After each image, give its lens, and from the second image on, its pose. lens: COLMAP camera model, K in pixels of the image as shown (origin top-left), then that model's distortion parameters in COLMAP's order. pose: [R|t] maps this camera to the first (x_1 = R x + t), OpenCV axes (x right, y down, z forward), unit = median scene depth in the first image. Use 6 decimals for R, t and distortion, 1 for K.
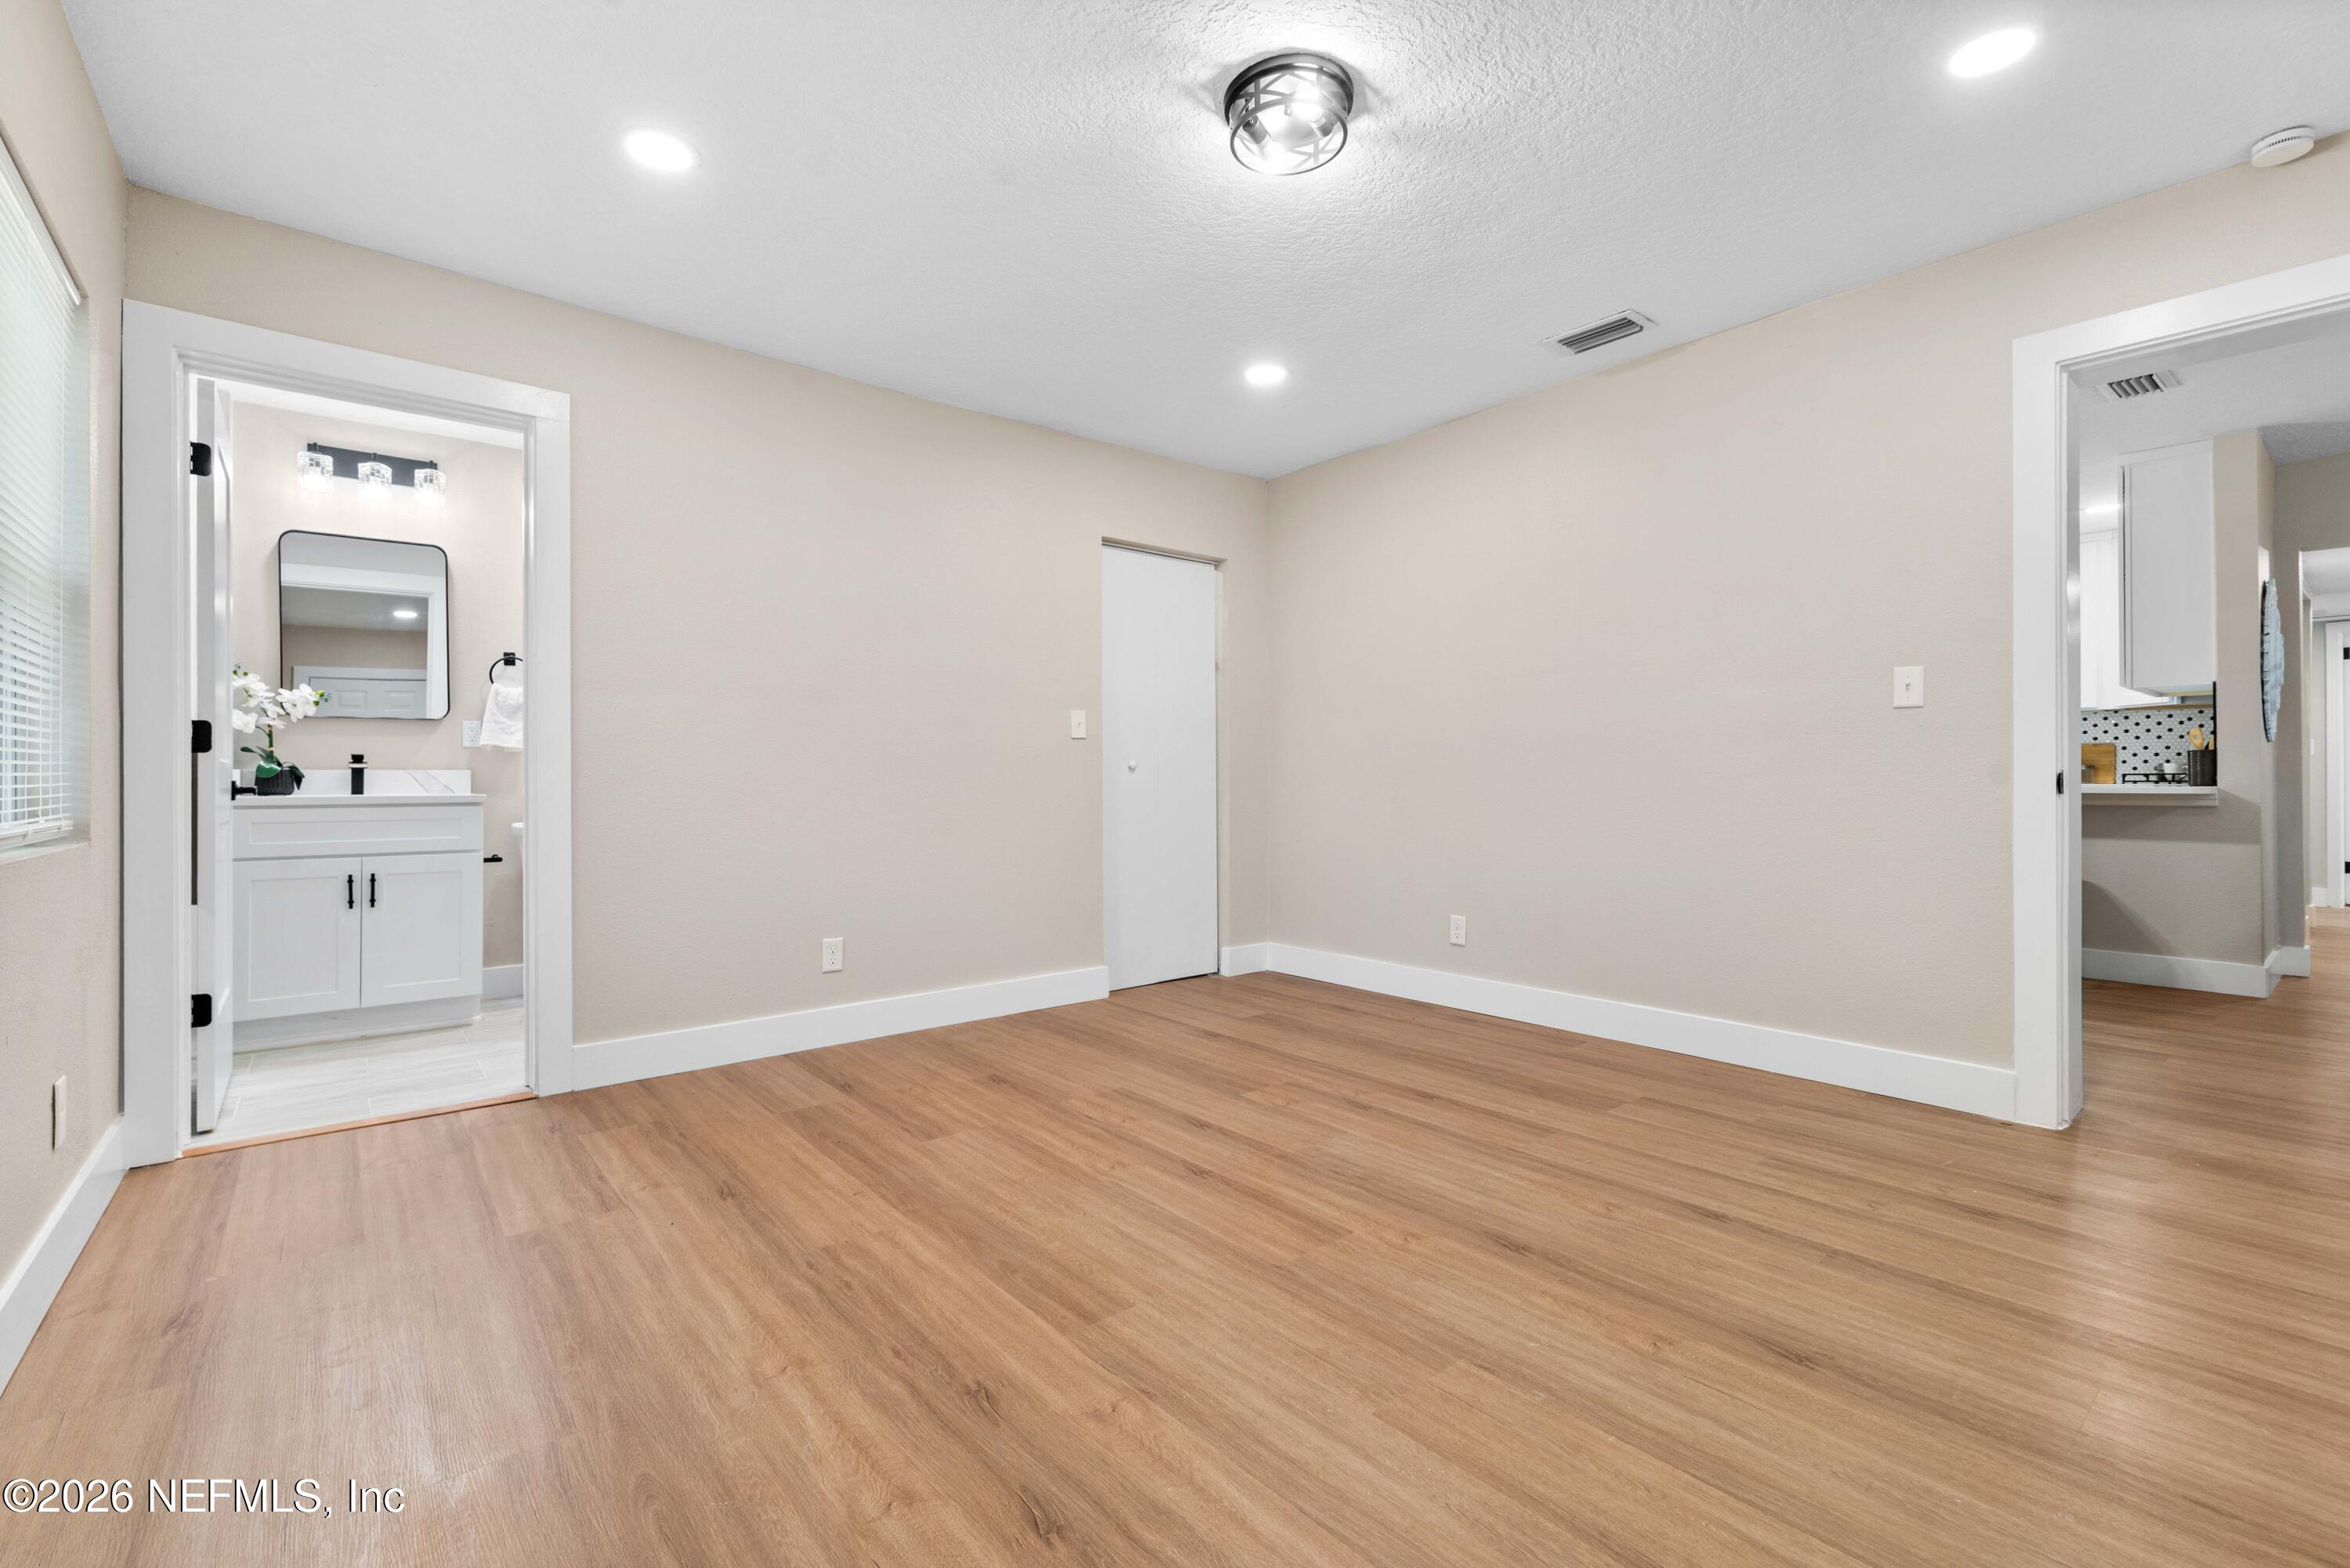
lens RADIAL K [[1009.3, 0, 1169.2], [0, 1009.3, 777.6], [0, 0, 1]] dist [-0.001270, -0.000093]
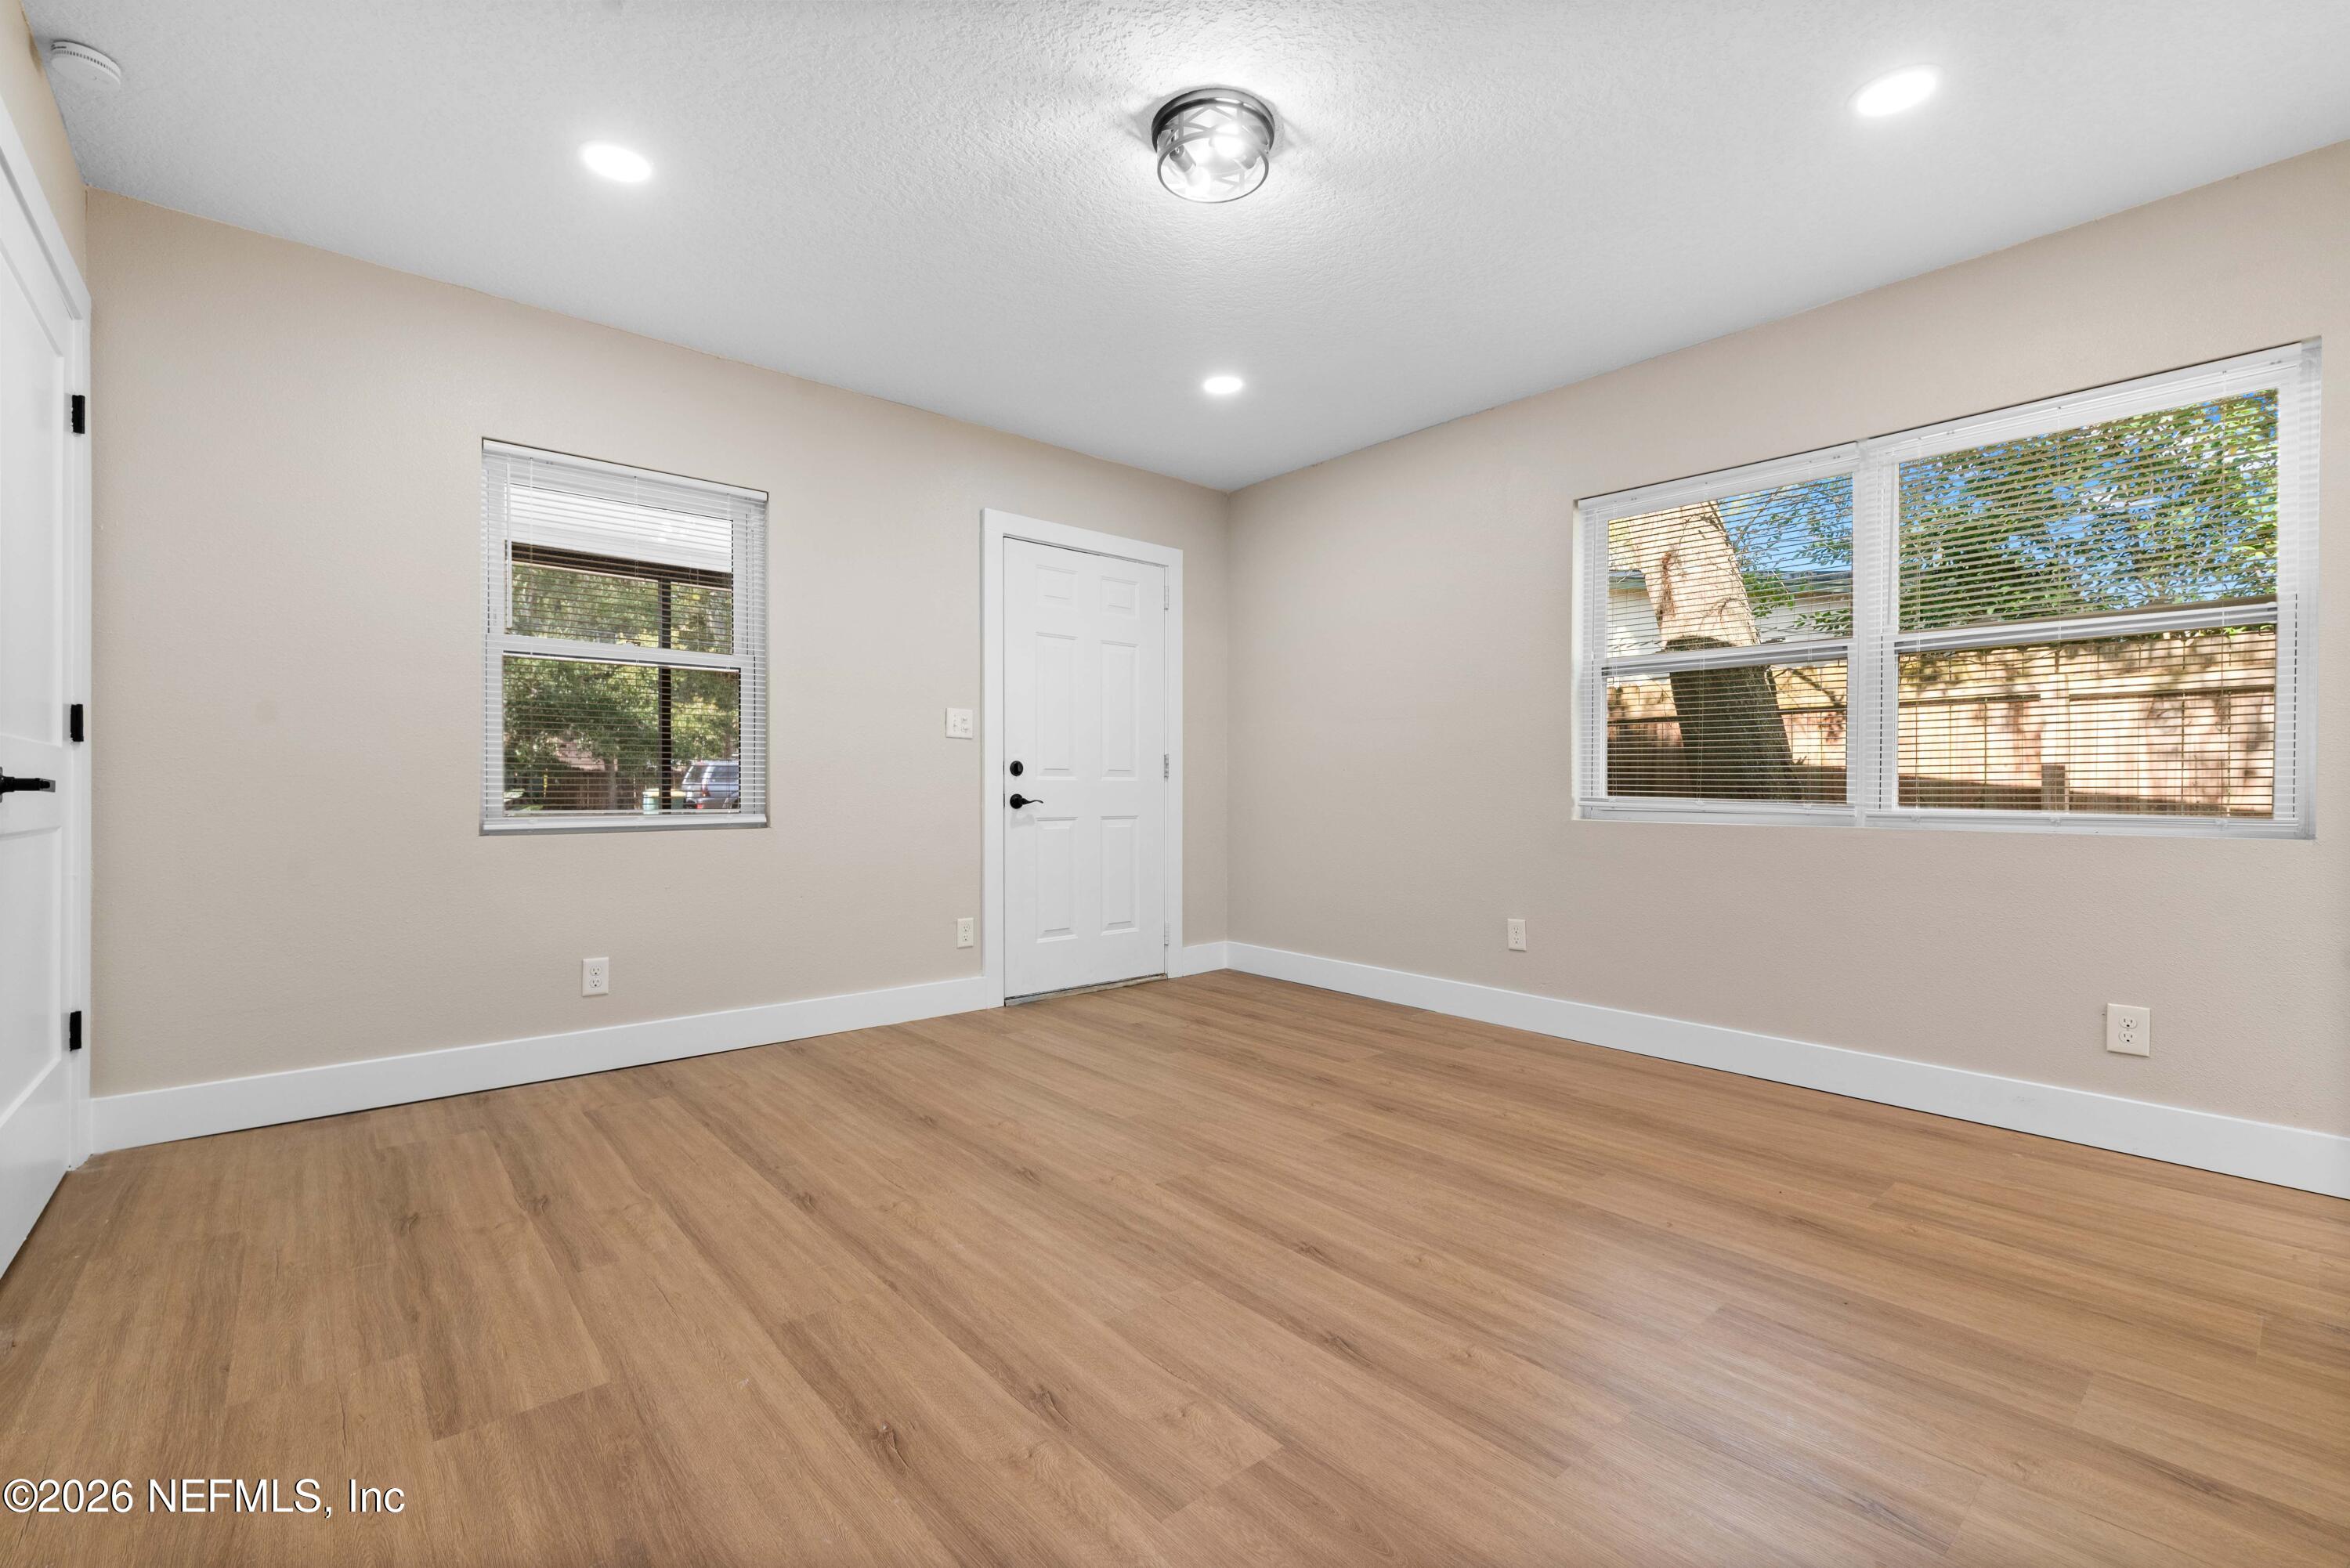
lens RADIAL K [[1009.3, 0, 1171.2], [0, 1009.3, 791.4], [0, 0, 1]] dist [-0.001270, -0.000093]
pose [[-0.999669, -0.000341, -0.025715, 0.145685], [-0.000247, 0.999993, -0.003645, 0.012881], [0.025716, -0.003637, -0.999663, 1.593824]]
